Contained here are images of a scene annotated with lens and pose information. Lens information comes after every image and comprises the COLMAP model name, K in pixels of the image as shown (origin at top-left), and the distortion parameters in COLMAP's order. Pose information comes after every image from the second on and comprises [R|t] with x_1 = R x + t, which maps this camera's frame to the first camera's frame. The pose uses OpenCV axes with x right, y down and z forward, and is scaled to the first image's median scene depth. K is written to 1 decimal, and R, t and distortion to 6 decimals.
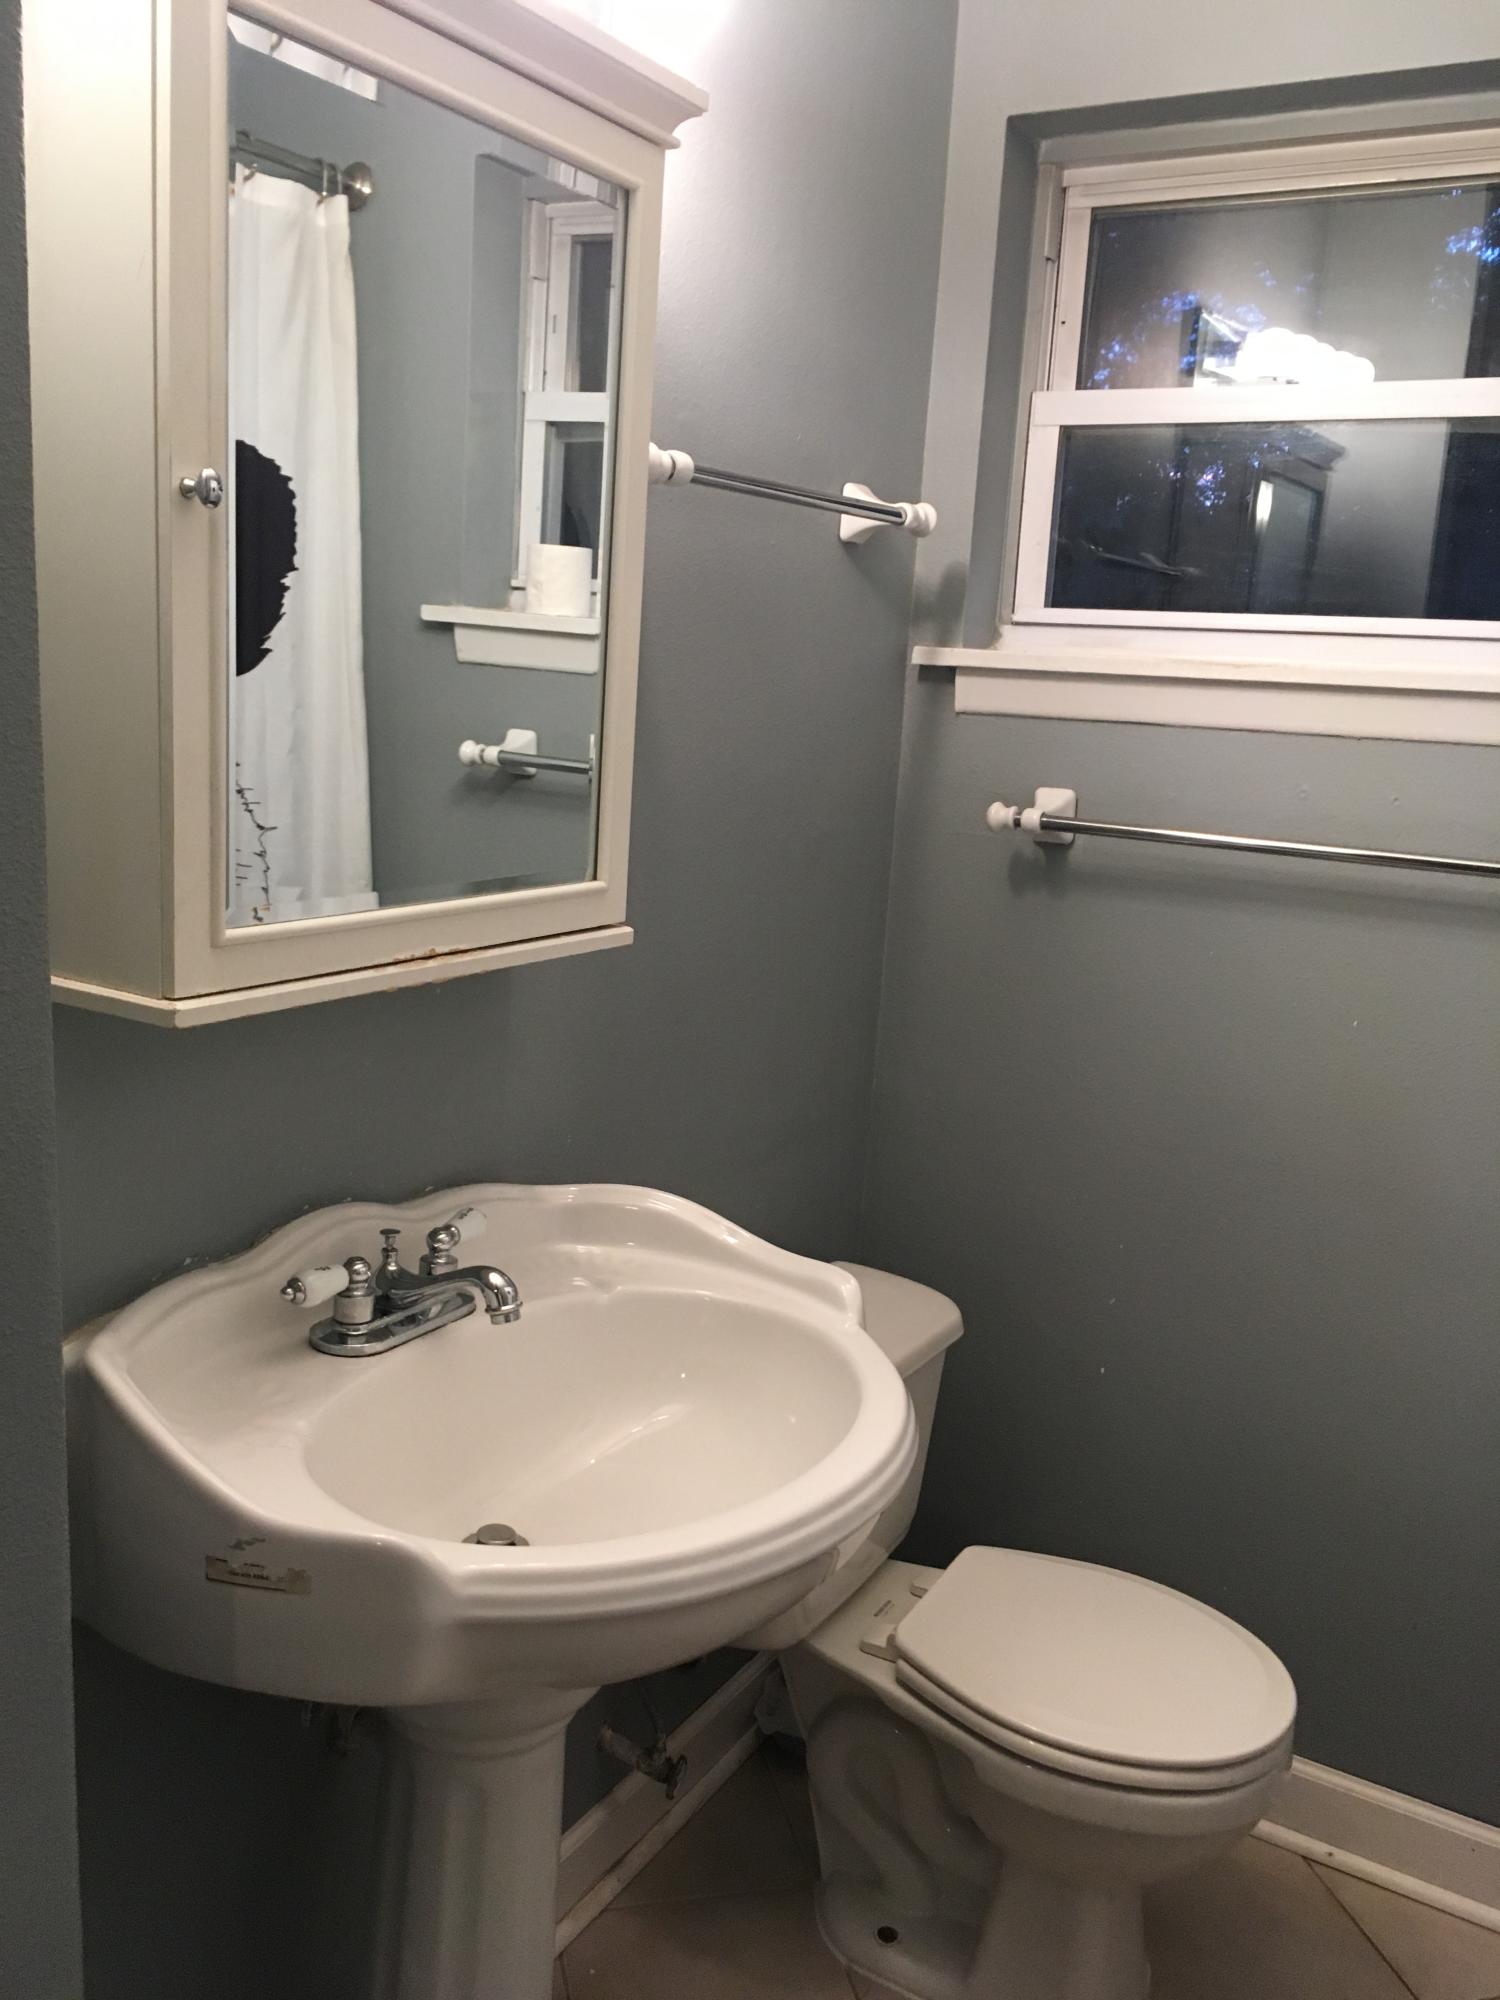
lens RADIAL K [[1710.6, 0, 750.0], [0, 1710.6, 1000.0], [0, 0, 1]] dist [0.072888, -0.096873]
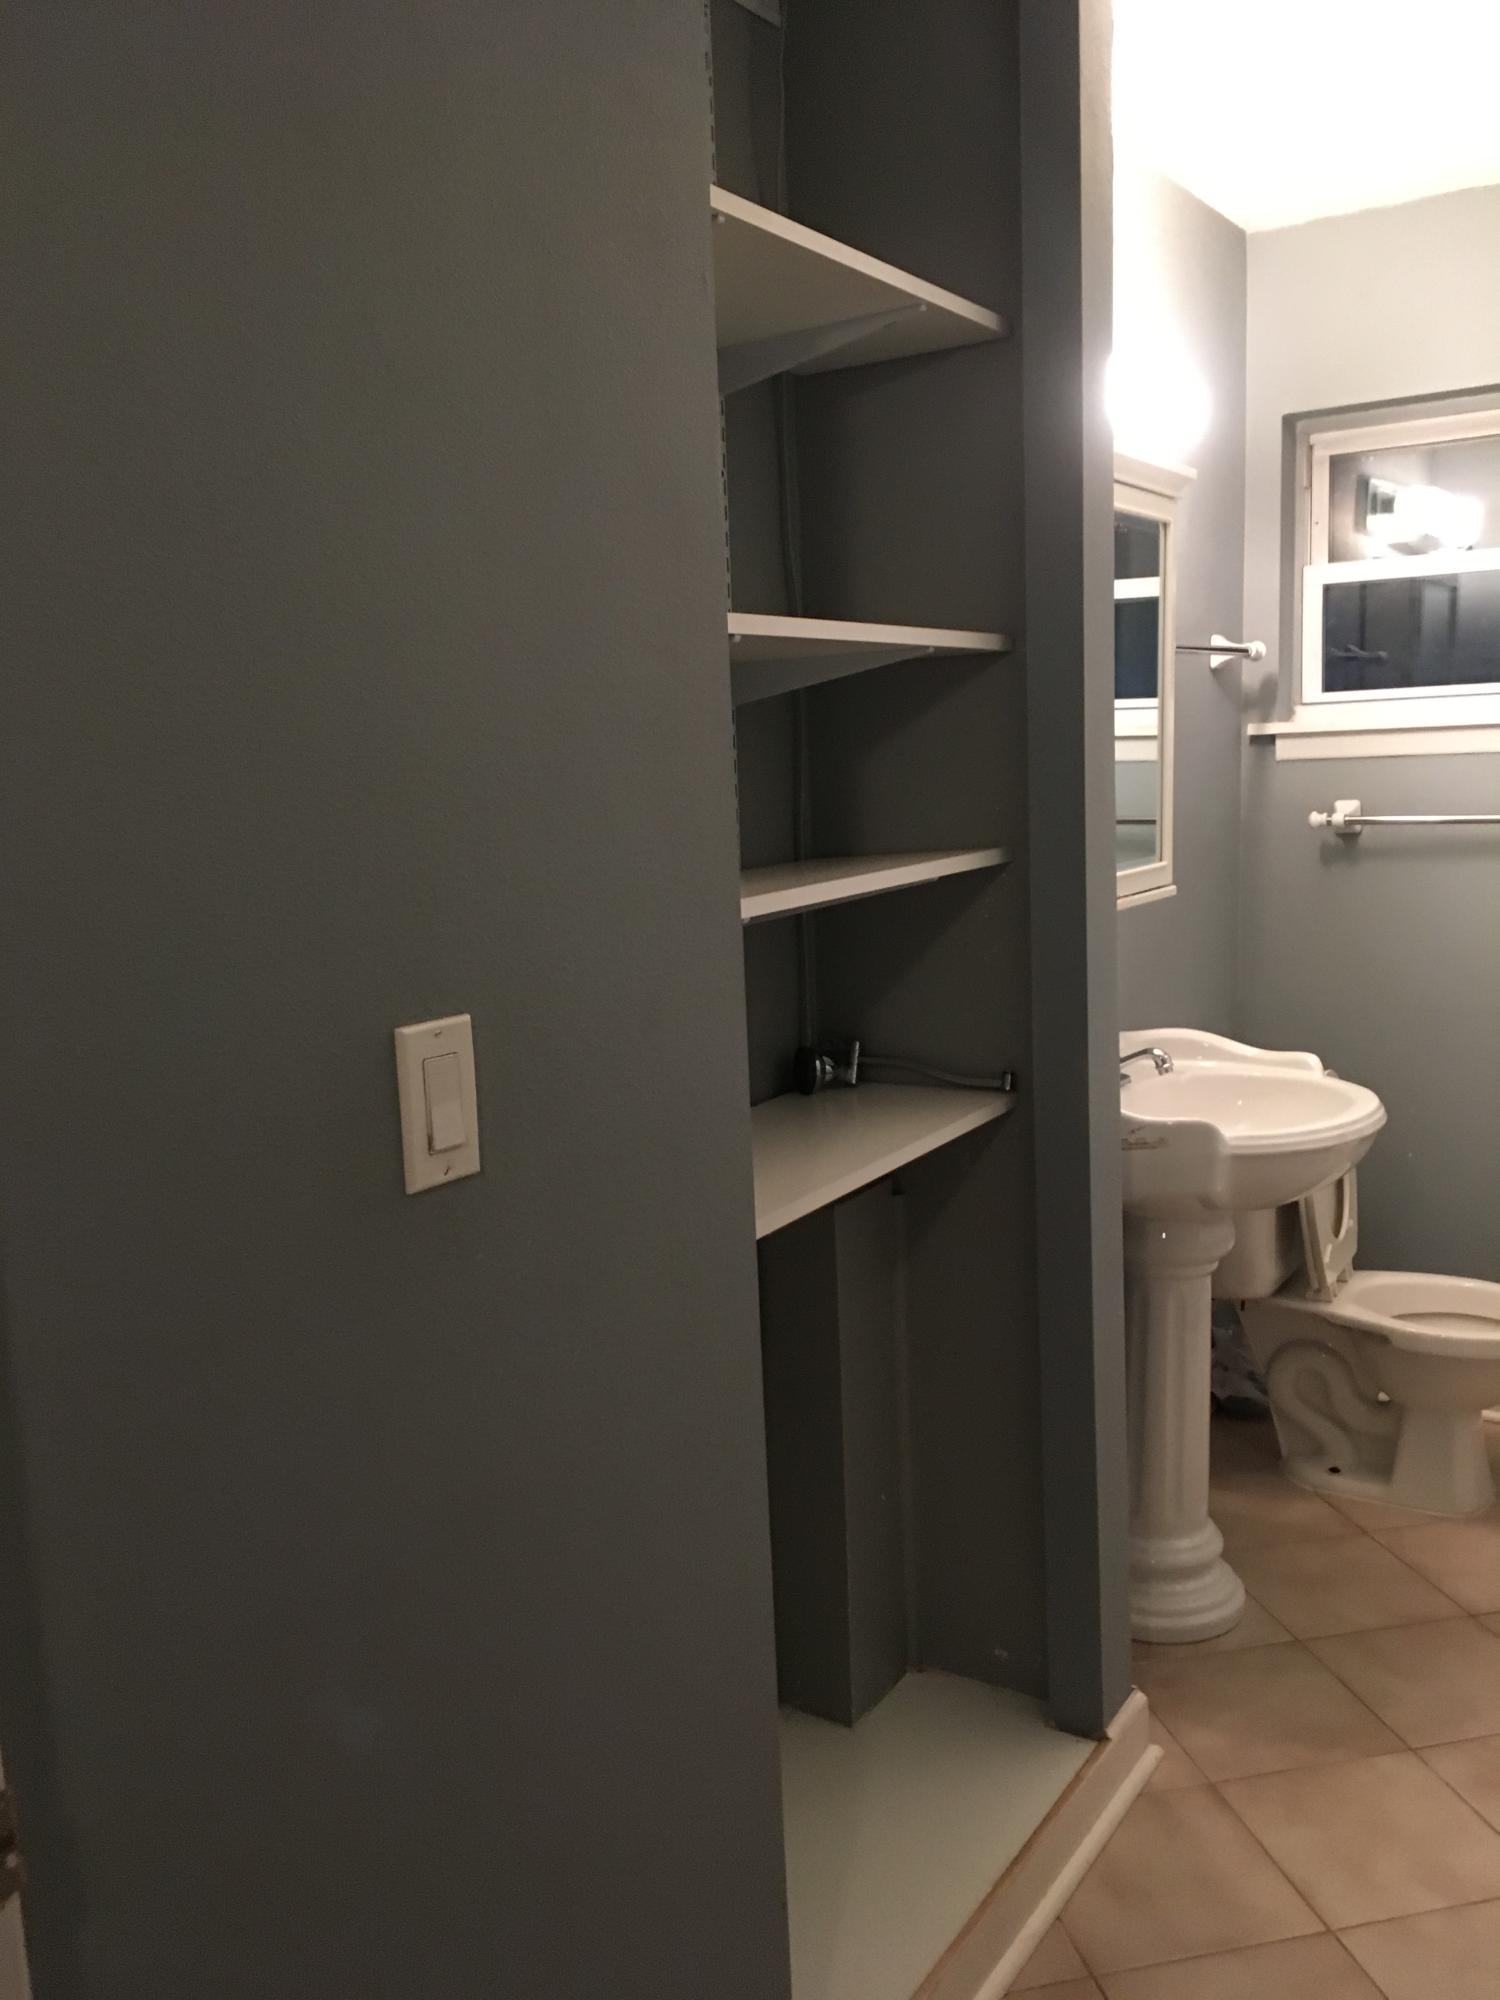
lens RADIAL K [[1710.6, 0, 750.0], [0, 1710.6, 1000.0], [0, 0, 1]] dist [0.072888, -0.096873]
pose [[0.994762, -0.092992, -0.042448, -0.338197], [0.090764, 0.994529, -0.051712, 0.100849], [0.047024, 0.047588, 0.997760, -0.669971]]
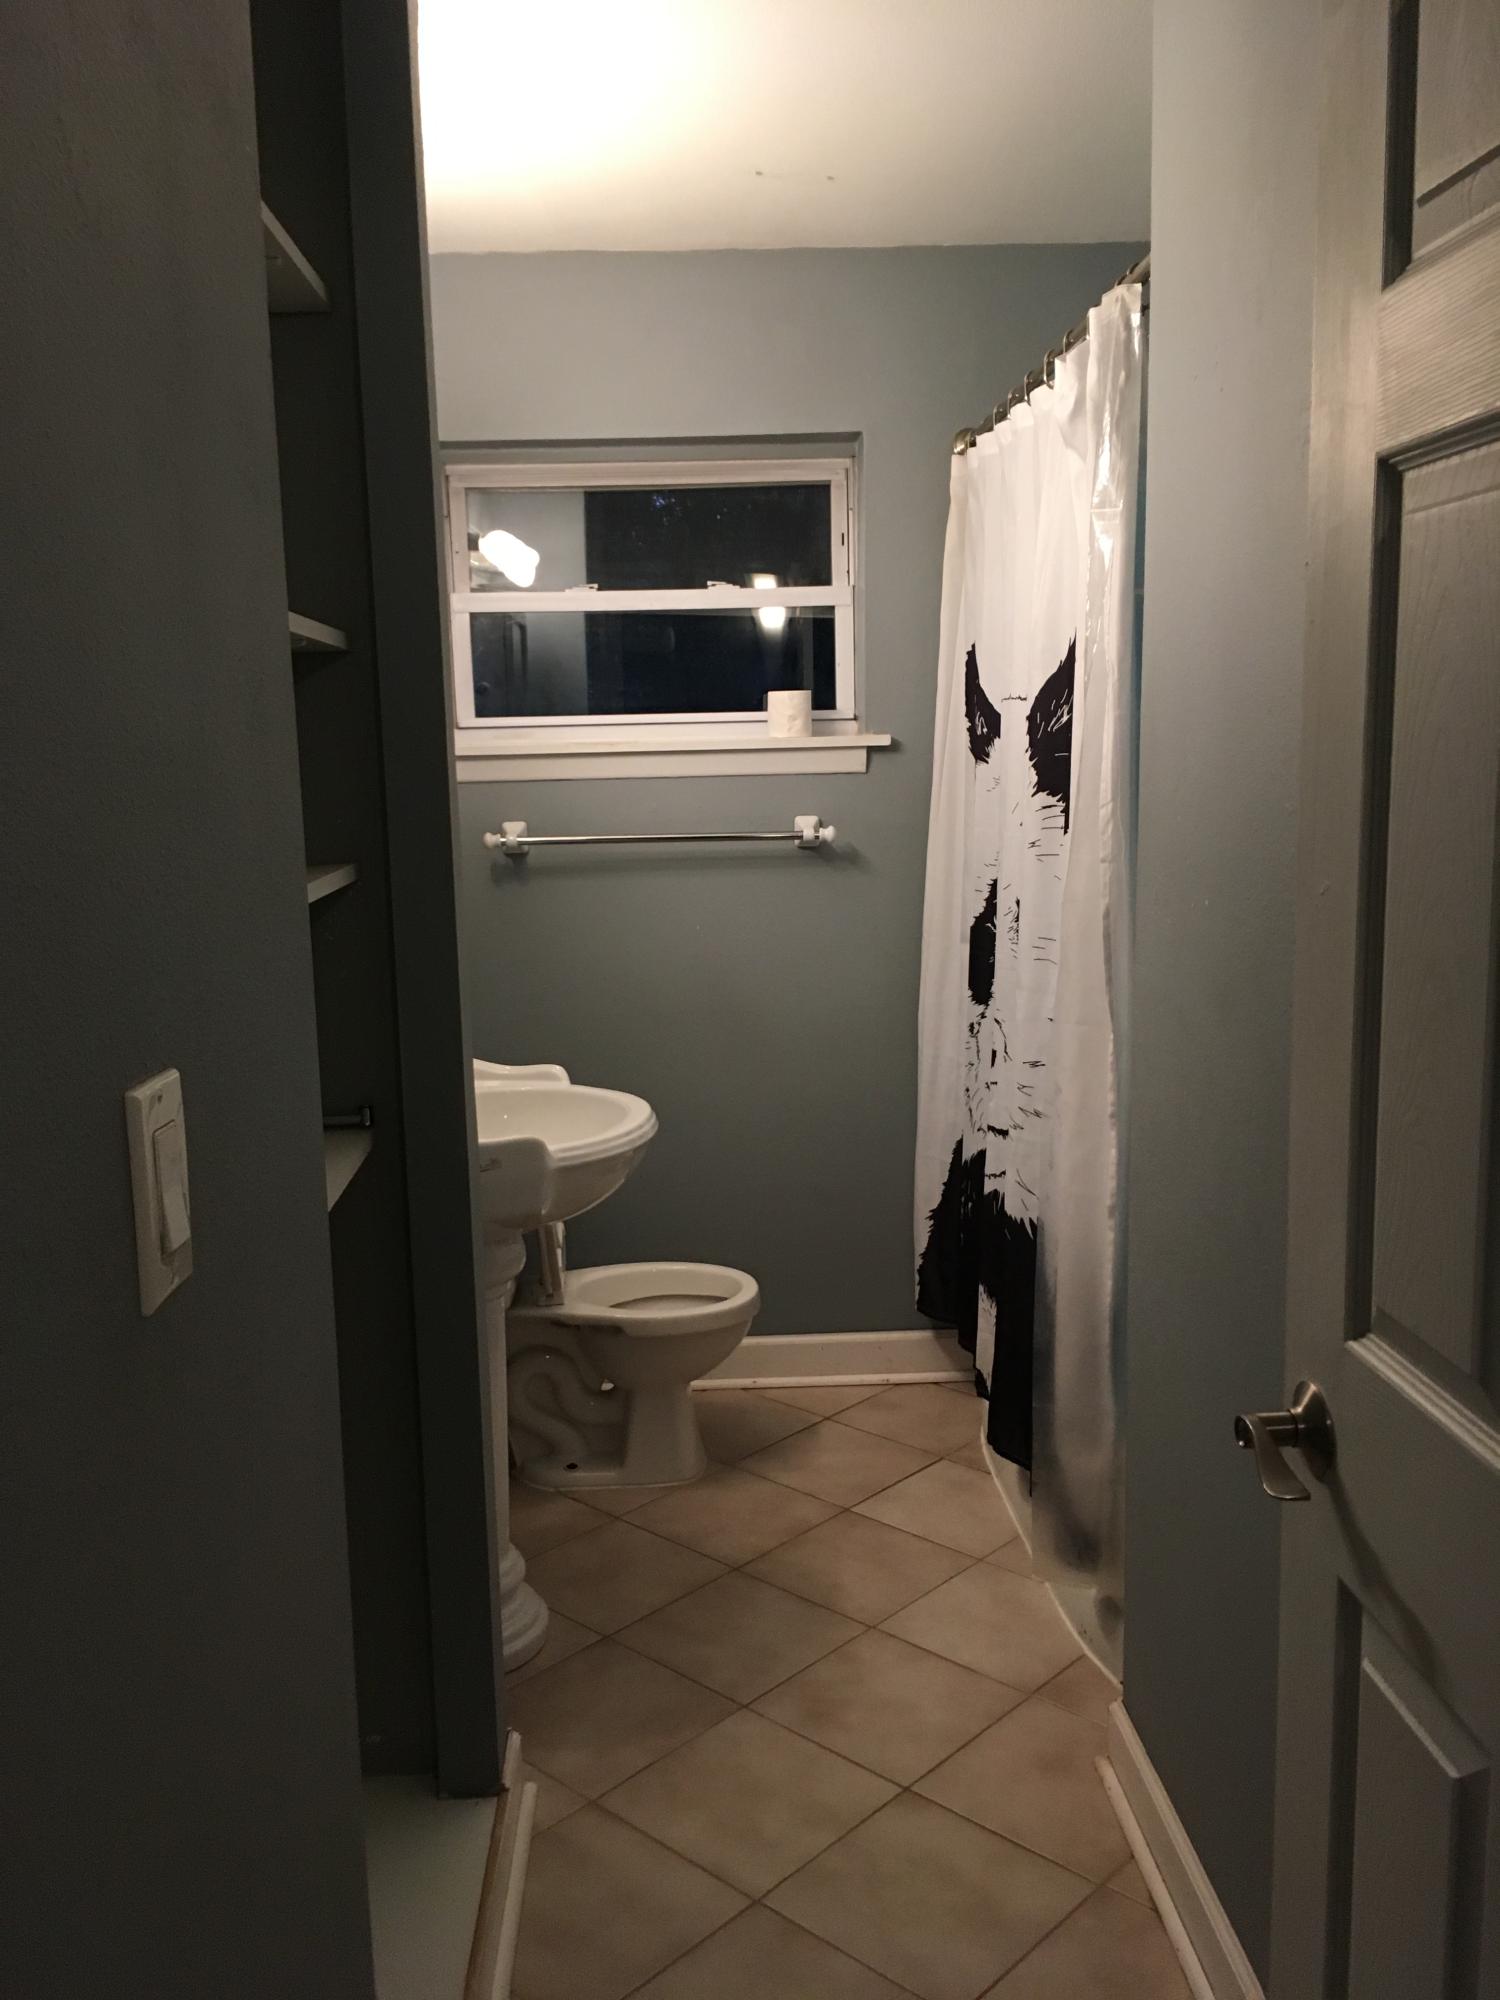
lens RADIAL K [[1703.6, 0, 745.5], [0, 1703.6, 1000.7], [0, 0, 1]] dist [0.069586, -0.090478]
pose [[0.833548, -0.159487, 0.528925, -0.554725], [0.180048, 0.983574, 0.012836, 0.071956], [-0.522284, 0.084532, 0.848571, -0.550355]]
